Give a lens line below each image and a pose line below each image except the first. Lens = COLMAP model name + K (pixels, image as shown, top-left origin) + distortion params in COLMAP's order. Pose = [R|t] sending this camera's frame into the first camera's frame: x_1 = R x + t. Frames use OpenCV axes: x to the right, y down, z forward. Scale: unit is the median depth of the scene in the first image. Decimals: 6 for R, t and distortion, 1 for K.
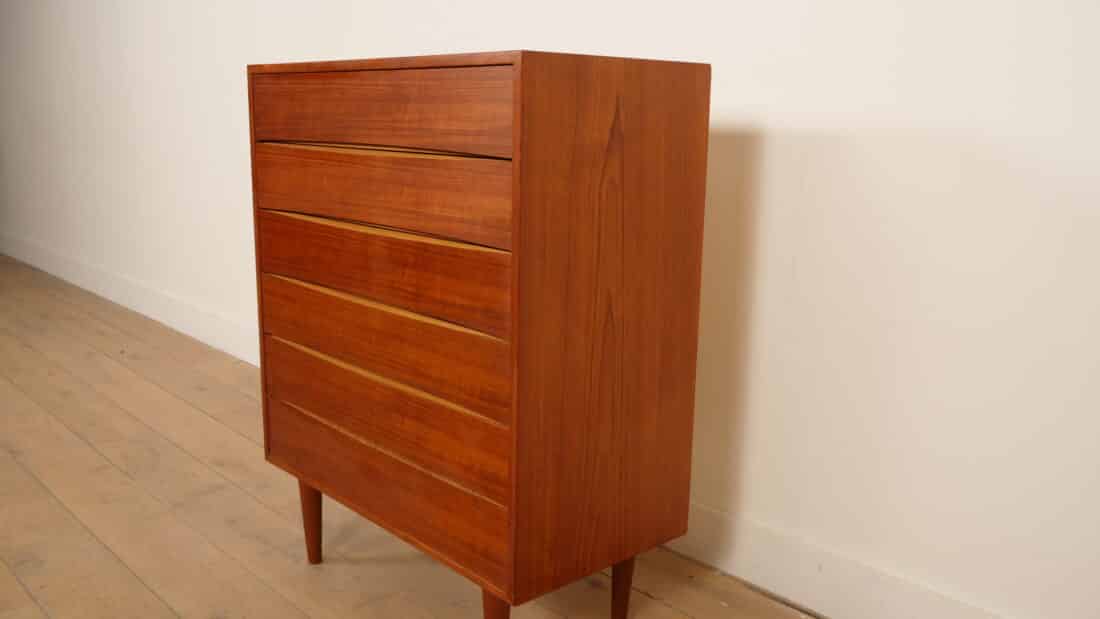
lens RADIAL K [[984.8, 0, 550.0], [0, 984.8, 309.5], [0, 0, 1]] dist [0.001199, -0.002416]
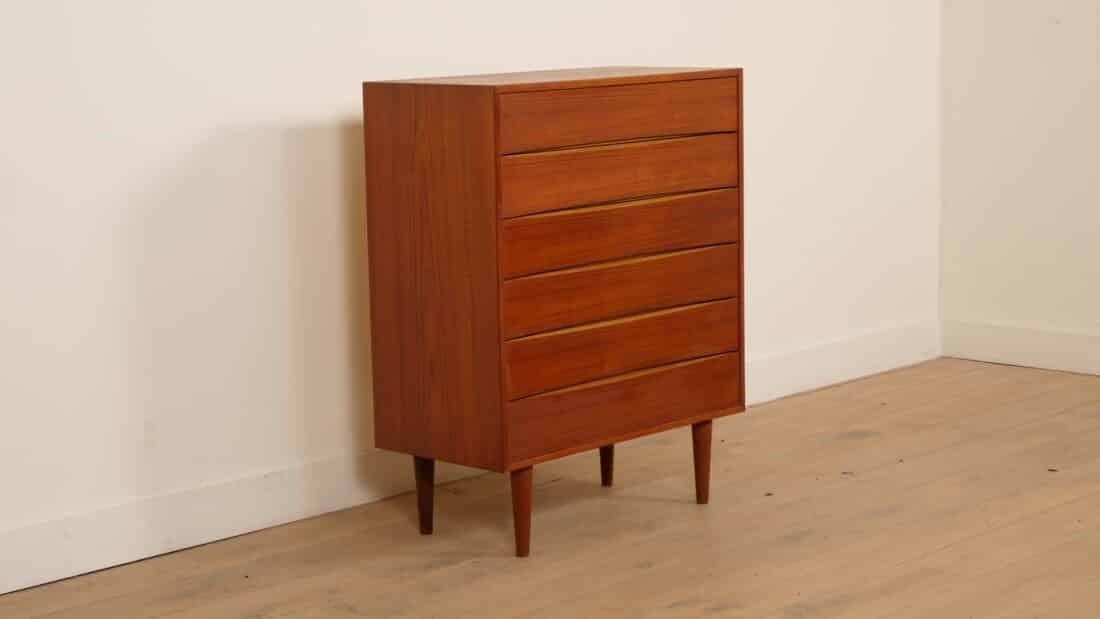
lens RADIAL K [[2112.9, 0, 550.0], [0, 2112.9, 309.5], [0, 0, 1]] dist [0.265212, 0.070884]
pose [[-0.064464, -0.160092, 0.984995, -2.703697], [0.222319, 0.959938, 0.170569, -0.410245], [-0.972840, 0.229979, -0.026290, 1.109939]]
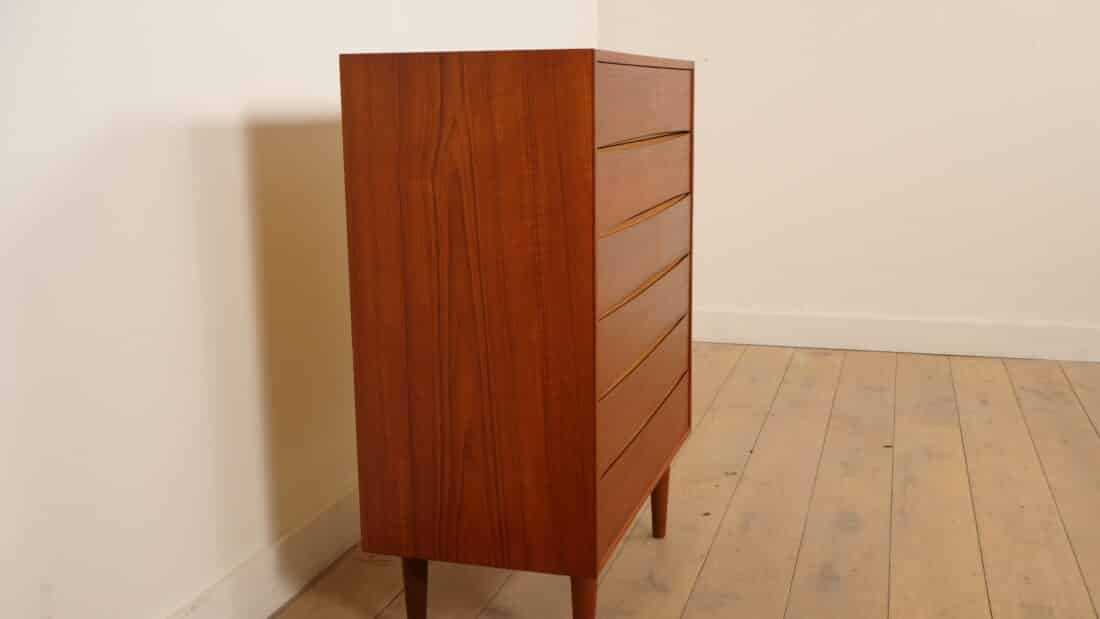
lens RADIAL K [[1176.7, 0, 551.0], [0, 1176.7, 336.3], [0, 0, 1]] dist [0.008335, 0.005929]
pose [[-0.523078, -0.182939, 0.832420, -1.118896], [0.173975, 0.933209, 0.314411, -0.349305], [-0.834339, 0.309282, -0.456314, 1.585043]]
